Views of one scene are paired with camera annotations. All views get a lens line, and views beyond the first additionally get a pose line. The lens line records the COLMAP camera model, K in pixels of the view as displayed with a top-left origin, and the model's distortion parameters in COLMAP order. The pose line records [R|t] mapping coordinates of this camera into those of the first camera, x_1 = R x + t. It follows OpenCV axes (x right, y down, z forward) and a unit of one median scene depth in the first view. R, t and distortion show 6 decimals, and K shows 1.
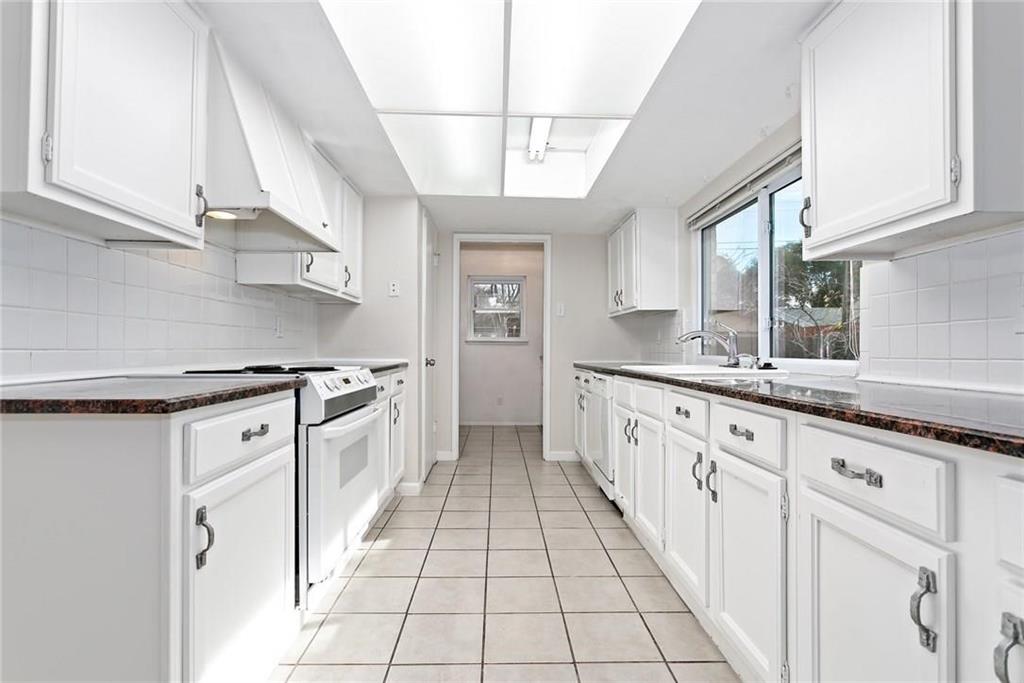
lens RADIAL K [[498.0, 0, 504.4], [0, 498.0, 345.2], [0, 0, 1]] dist [-0.000686, 0.000318]
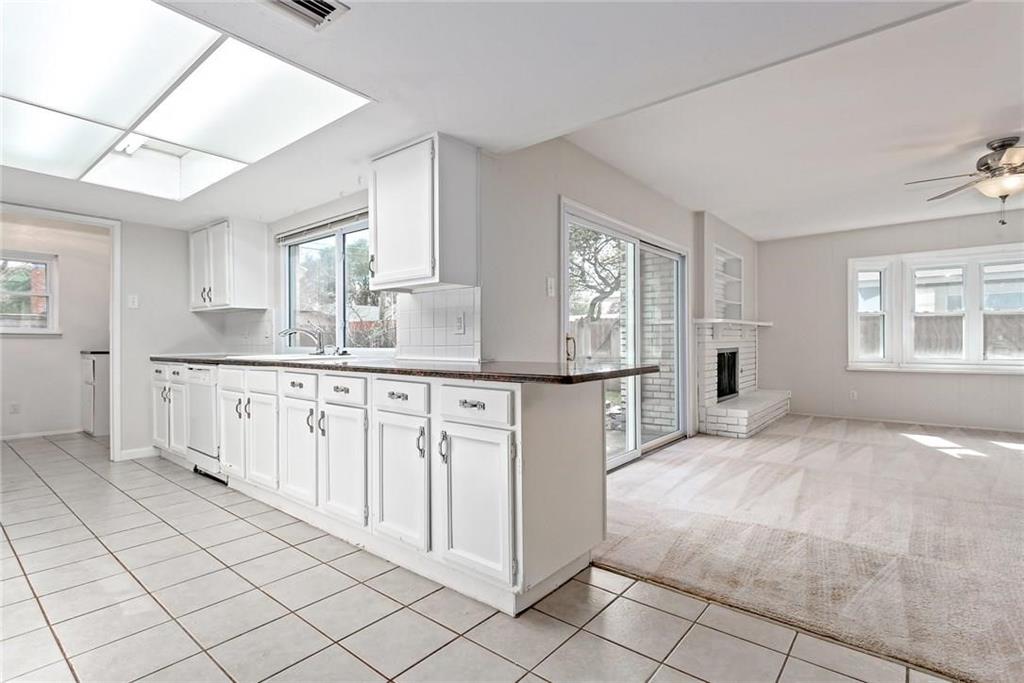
lens RADIAL K [[494.4, 0, 512.0], [0, 494.4, 341.5], [0, 0, 1]] dist [-0.000995, -0.000004]
pose [[0.652756, -0.005720, 0.757546, -0.244704], [-0.000616, 0.999967, 0.008081, -0.004649], [-0.757568, -0.005742, 0.652731, -0.320181]]
